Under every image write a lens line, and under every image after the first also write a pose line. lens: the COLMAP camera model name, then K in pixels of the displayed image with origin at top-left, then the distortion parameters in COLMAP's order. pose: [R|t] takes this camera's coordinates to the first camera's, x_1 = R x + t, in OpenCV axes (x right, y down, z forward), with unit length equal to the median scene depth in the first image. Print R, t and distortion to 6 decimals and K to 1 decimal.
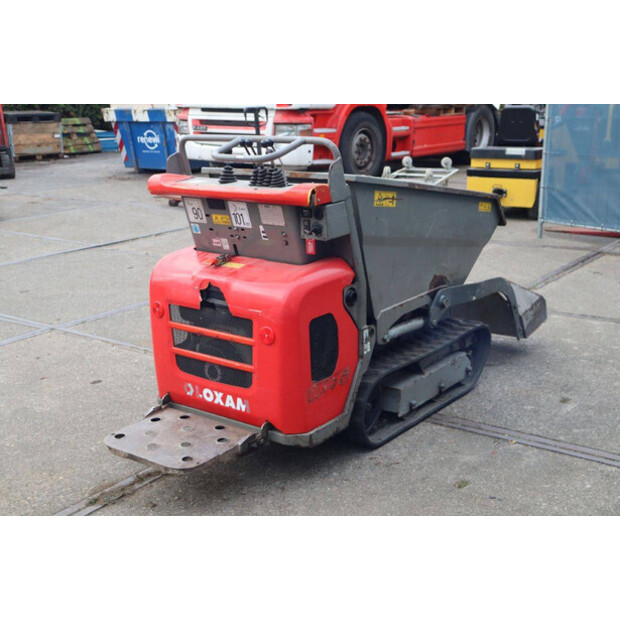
lens RADIAL K [[849.9, 0, 308.1], [0, 849.9, 312.6], [0, 0, 1]] dist [0.060583, 0.000000]
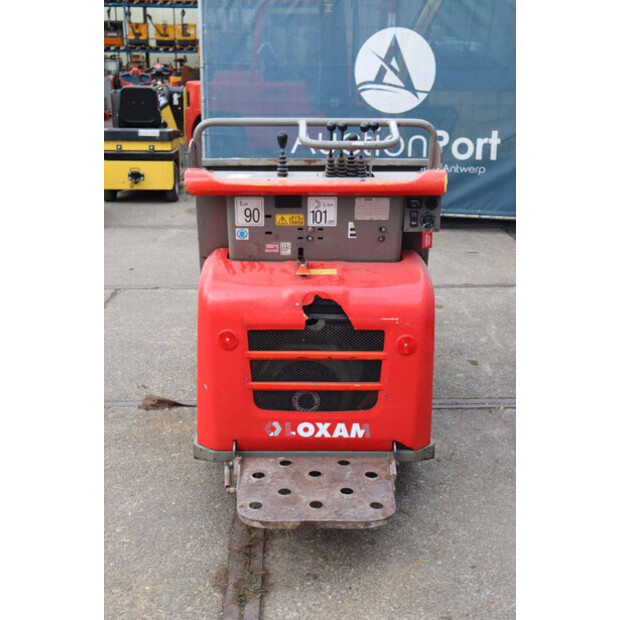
lens RADIAL K [[849.9, 0, 308.5], [0, 849.9, 307.8], [0, 0, 1]] dist [0.060583, 0.000000]
pose [[0.791957, -0.146972, 0.592624, -0.602793], [0.137345, 0.988604, 0.061635, -0.073960], [-0.594929, 0.032582, 0.803118, 0.327213]]
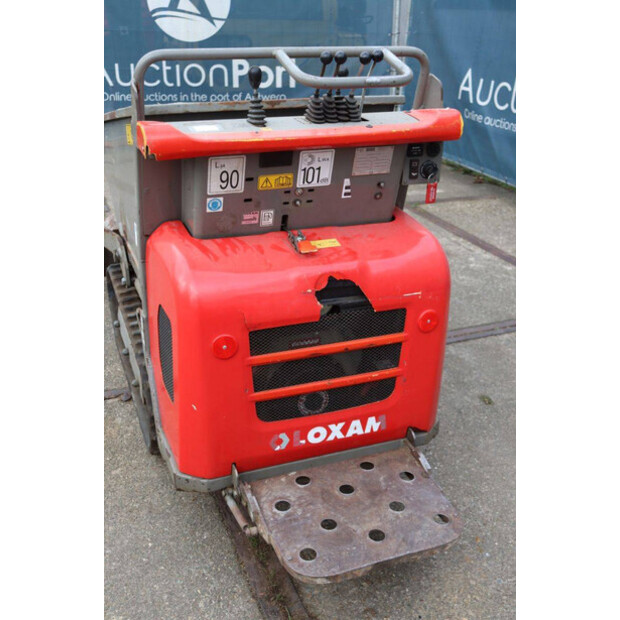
lens RADIAL K [[727.7, 0, 312.7], [0, 727.7, 309.4], [0, 0, 1]] dist [0.000215, 0.000000]
pose [[0.525687, -0.311792, 0.791479, -0.567166], [0.196190, 0.949764, 0.243840, -0.148889], [-0.827746, 0.027097, 0.560449, 0.676269]]
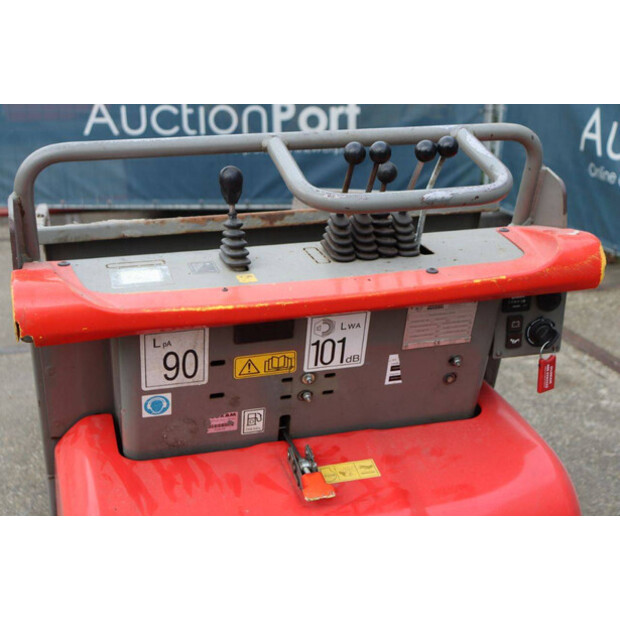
lens RADIAL K [[890.2, 0, 304.9], [0, 890.2, 314.0], [0, 0, 1]] dist [0.074350, 0.000000]
pose [[0.603377, -0.243401, 0.759403, -0.386133], [0.199365, 0.968083, 0.151883, -0.188795], [-0.772134, 0.059755, 0.632644, 0.750883]]
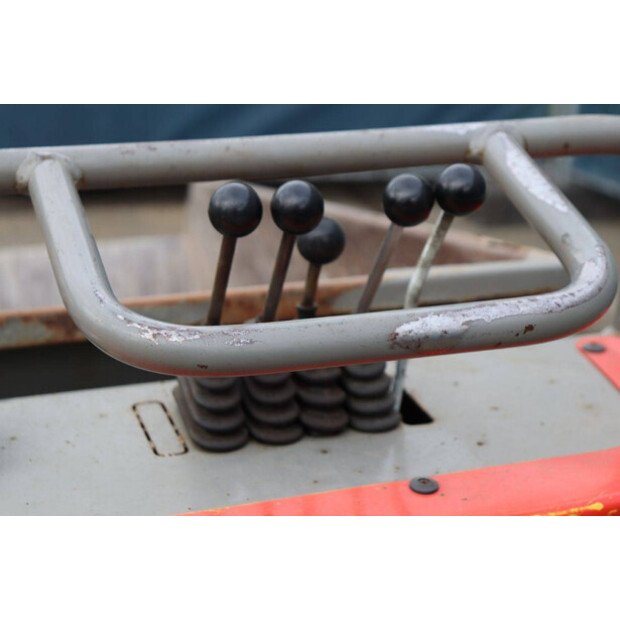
lens RADIAL K [[1429.8, 0, 309.8], [0, 1429.8, 309.2], [0, 0, 1]] dist [0.376107, 0.000000]
pose [[0.580144, -0.242249, 0.777655, -0.262904], [0.195319, 0.968267, 0.155916, -0.212591], [-0.790749, 0.061437, 0.609050, 0.806826]]
